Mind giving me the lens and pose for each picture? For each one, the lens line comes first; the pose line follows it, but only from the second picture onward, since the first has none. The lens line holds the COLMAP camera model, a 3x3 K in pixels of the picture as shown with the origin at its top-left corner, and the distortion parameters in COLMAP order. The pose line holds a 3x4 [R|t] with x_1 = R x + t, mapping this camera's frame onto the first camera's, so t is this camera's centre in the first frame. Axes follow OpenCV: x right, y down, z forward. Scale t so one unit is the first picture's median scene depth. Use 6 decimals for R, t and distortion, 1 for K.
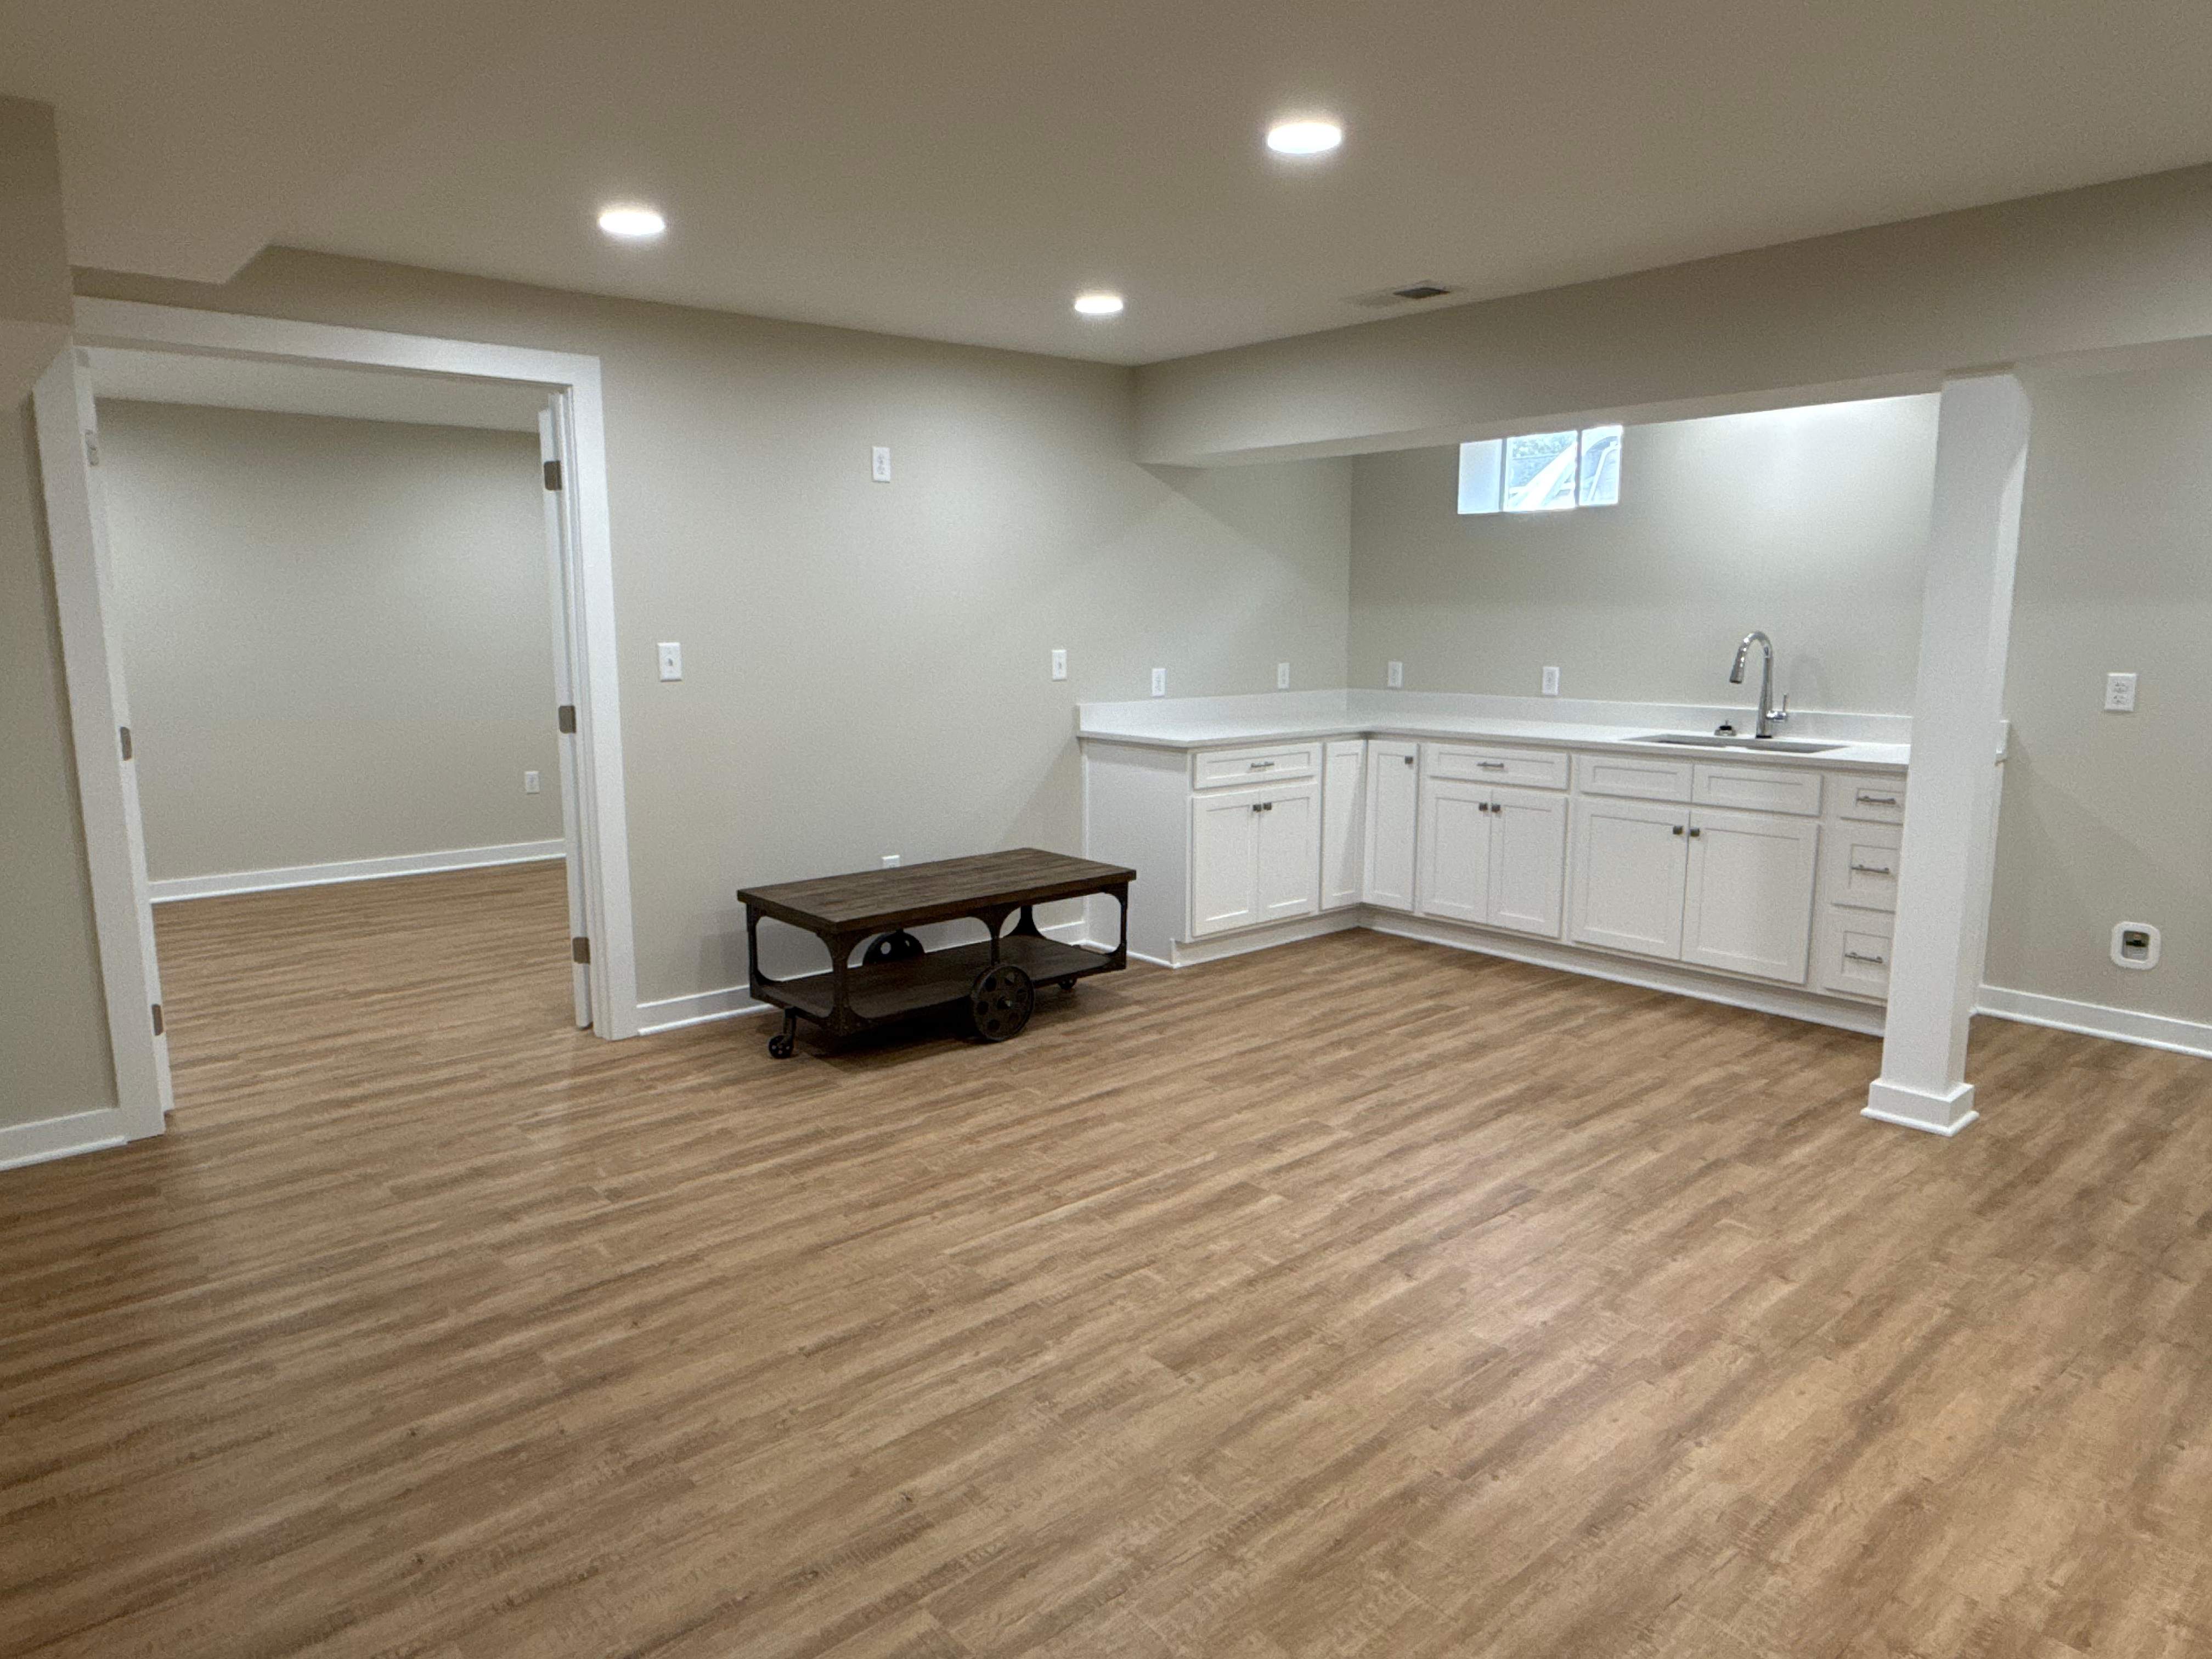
lens RADIAL K [[1412.5, 0, 1097.8], [0, 1412.5, 835.1], [0, 0, 1]] dist [0.001139, 0.002783]
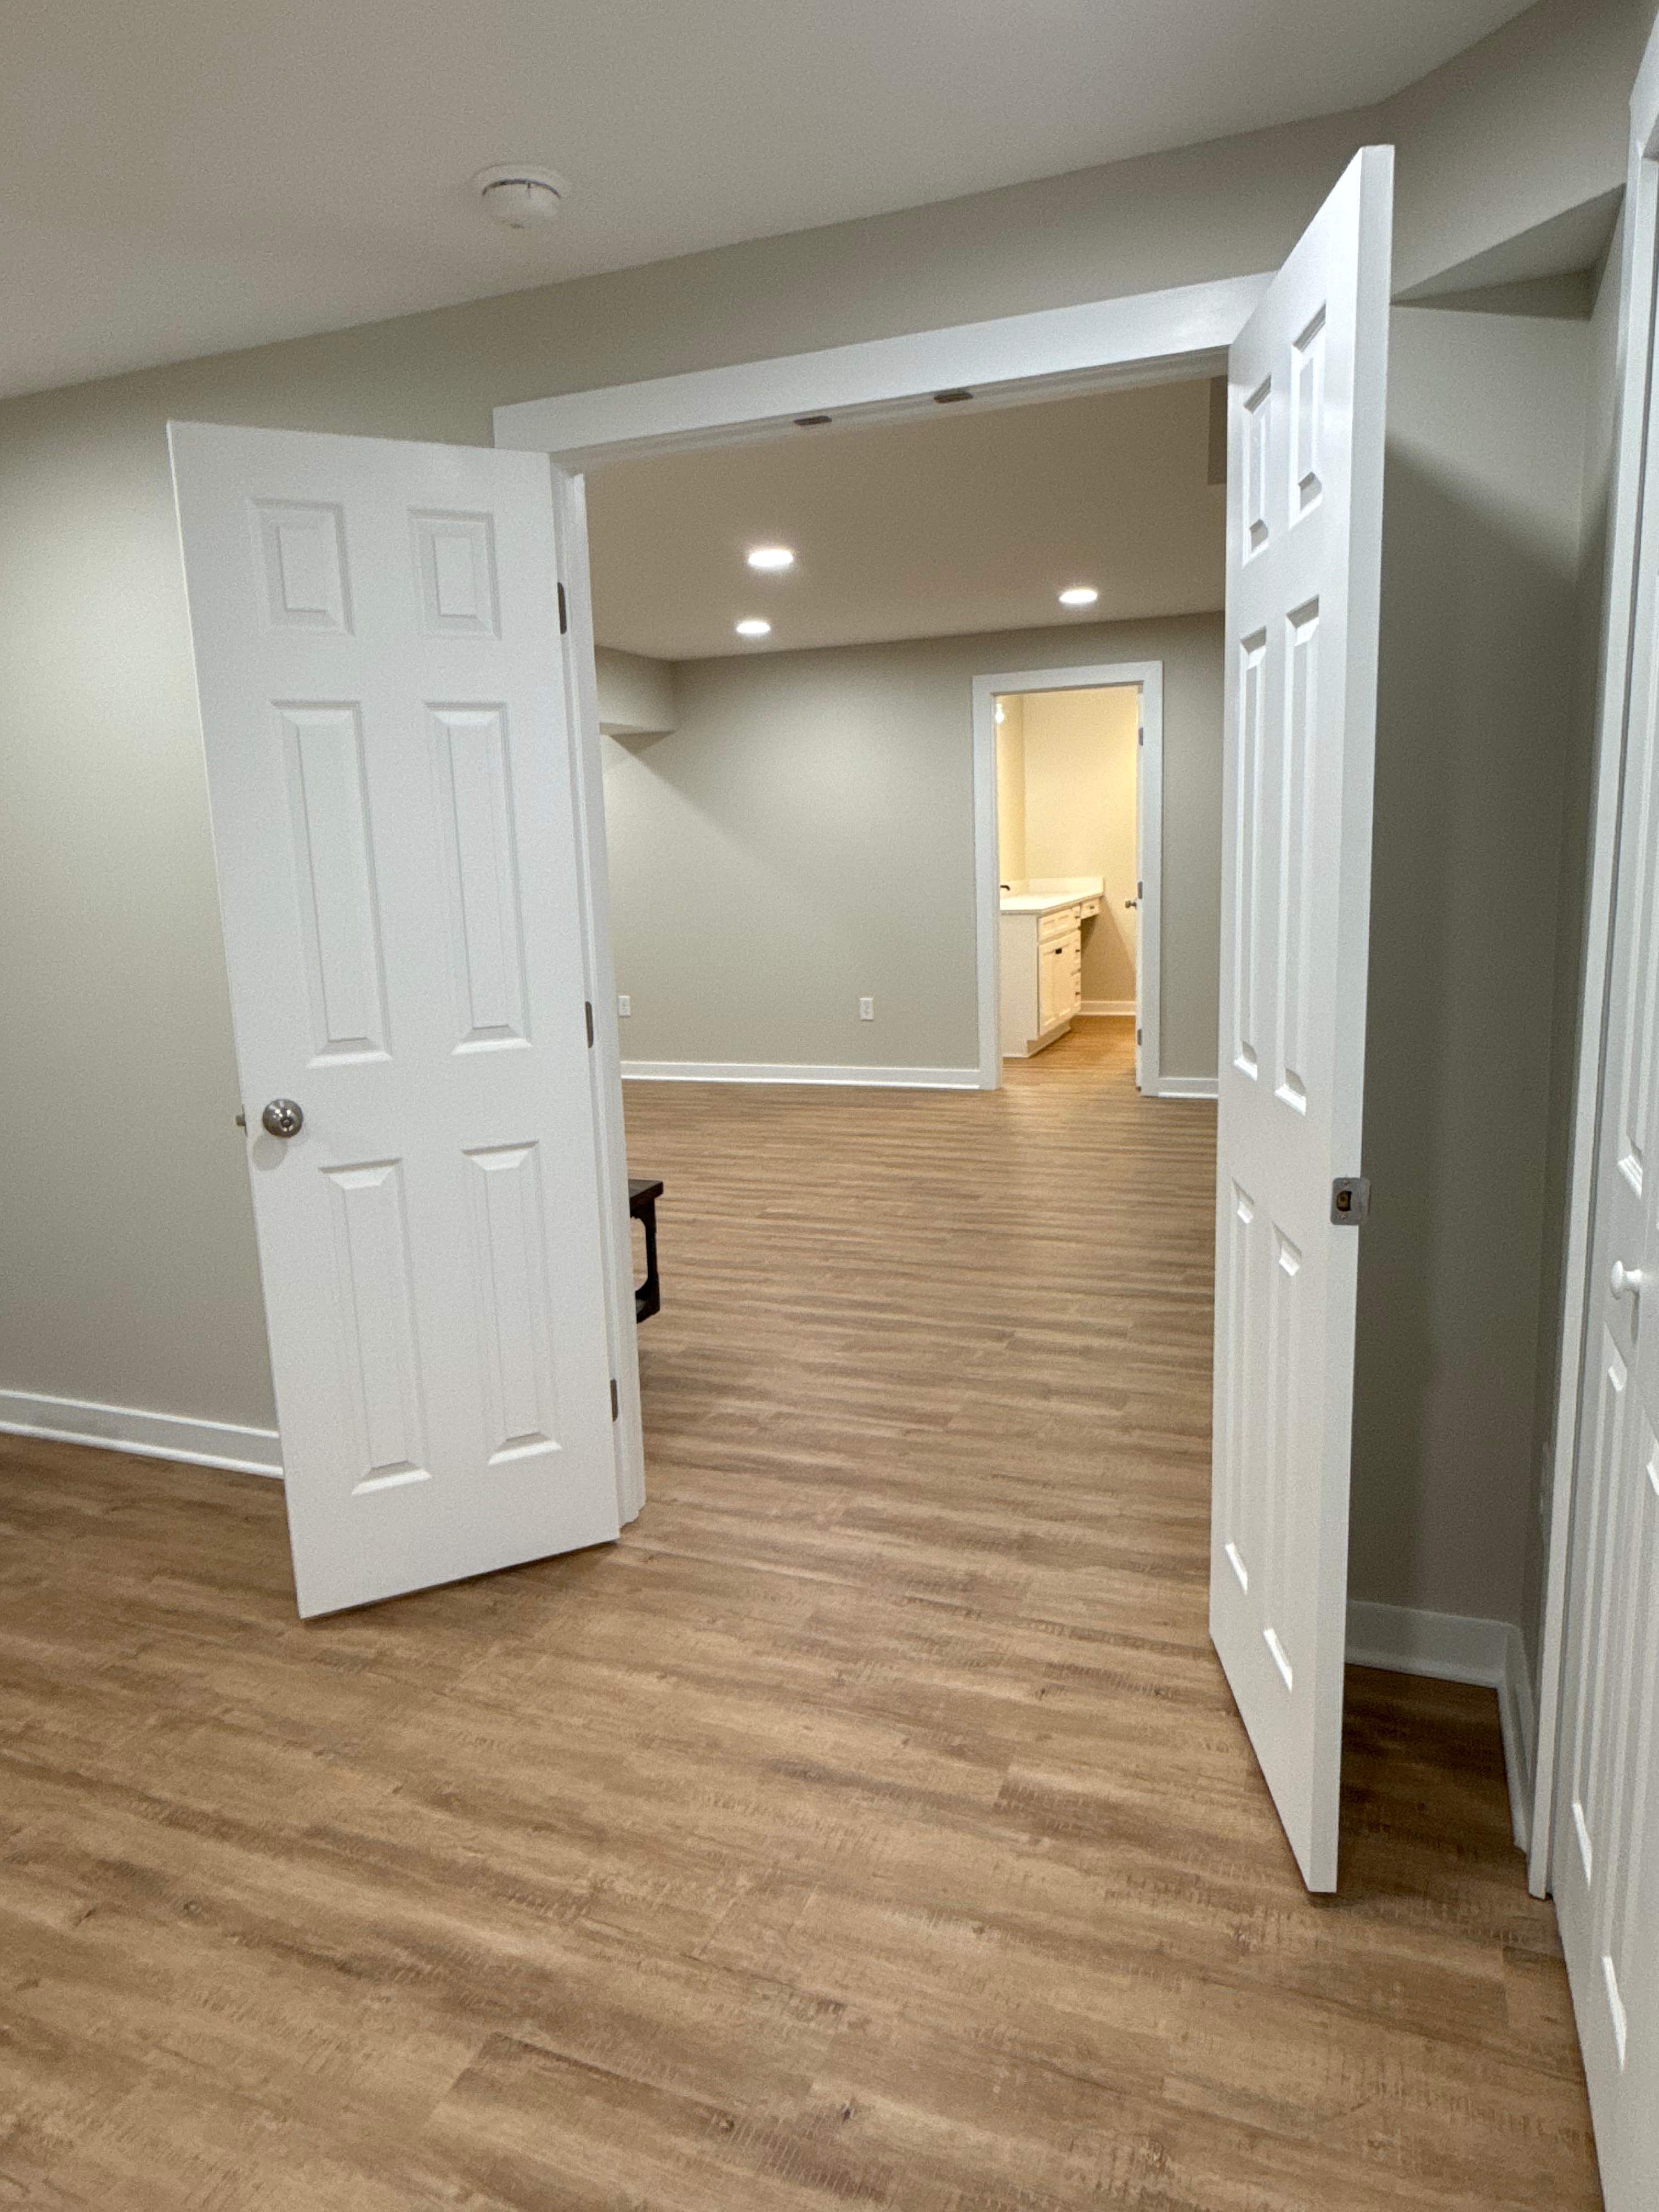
lens RADIAL K [[1406.4, 0, 803.3], [0, 1406.4, 1106.7], [0, 0, 1]] dist [-0.002022, 0.003066]
pose [[-0.447661, -0.151016, 0.881359, -0.983766], [0.185123, 0.948631, 0.256571, -0.195052], [-0.874831, 0.278017, -0.396709, 1.214857]]
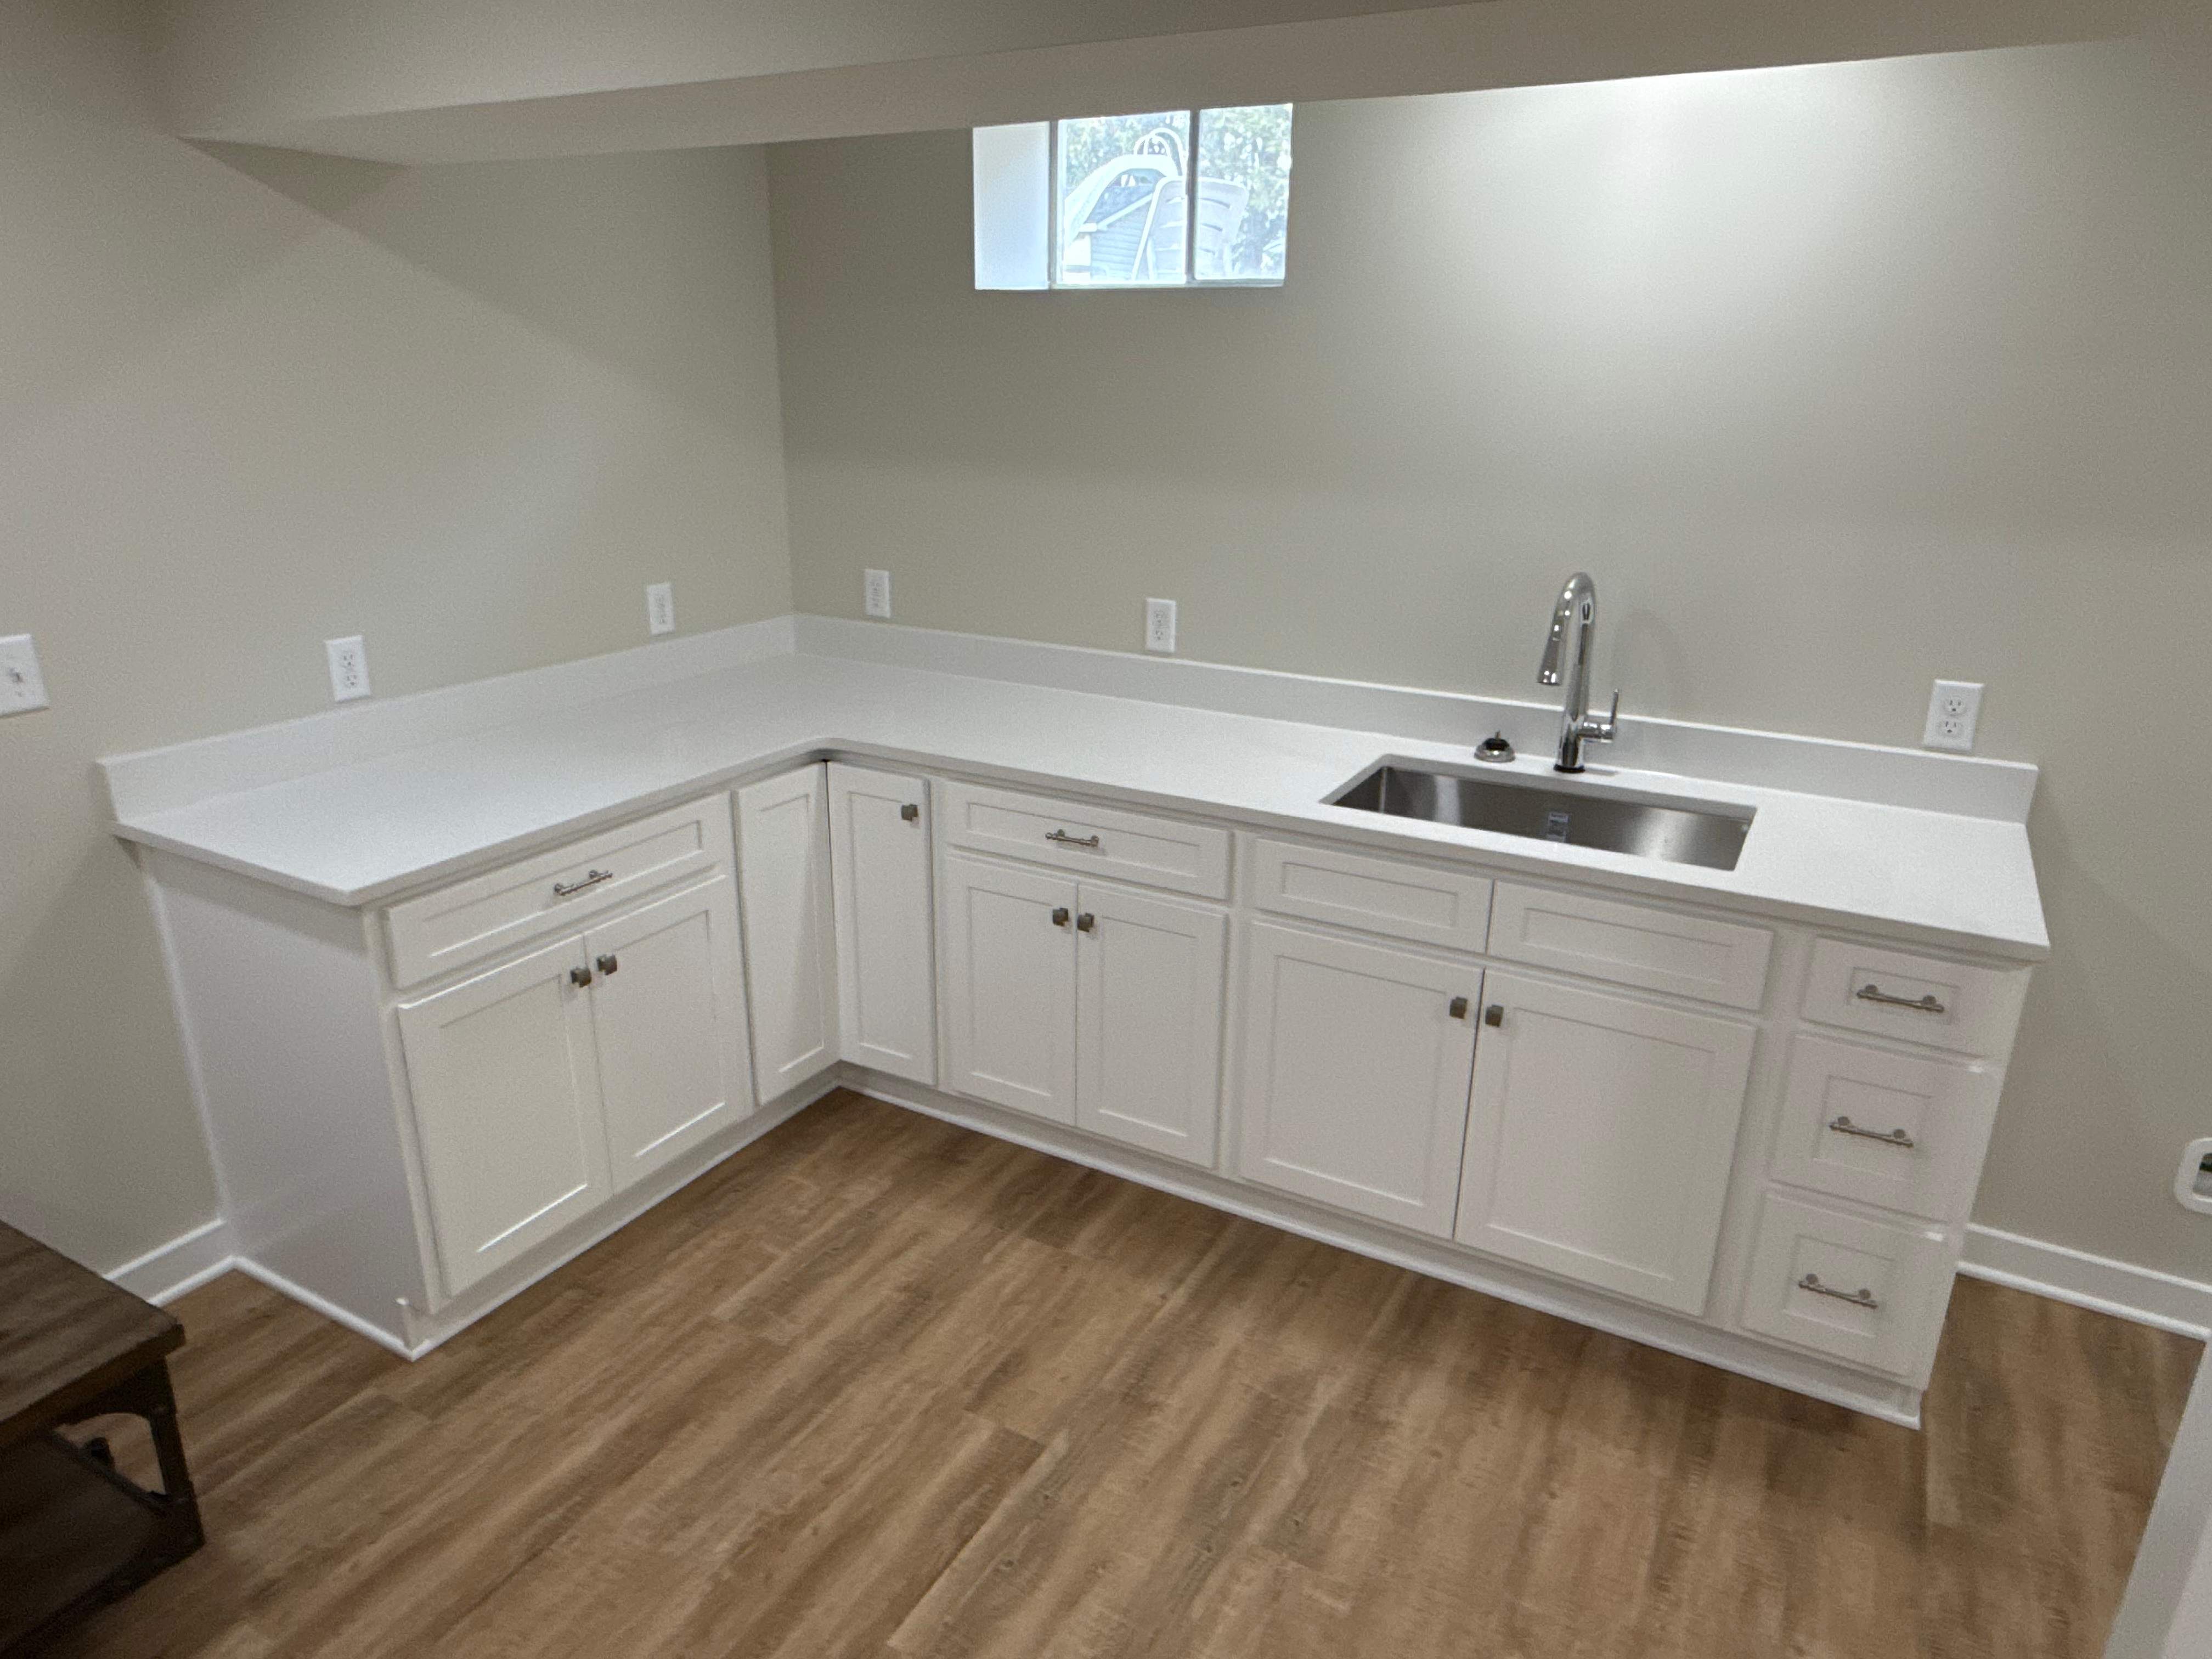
lens RADIAL K [[1406.4, 0, 1113.3], [0, 1406.4, 833.4], [0, 0, 1]] dist [-0.002022, 0.003066]
pose [[0.940682, -0.095088, 0.325693, 0.167546], [0.037923, 0.983377, 0.177571, -0.175201], [-0.337164, -0.154687, 0.928651, 0.685634]]
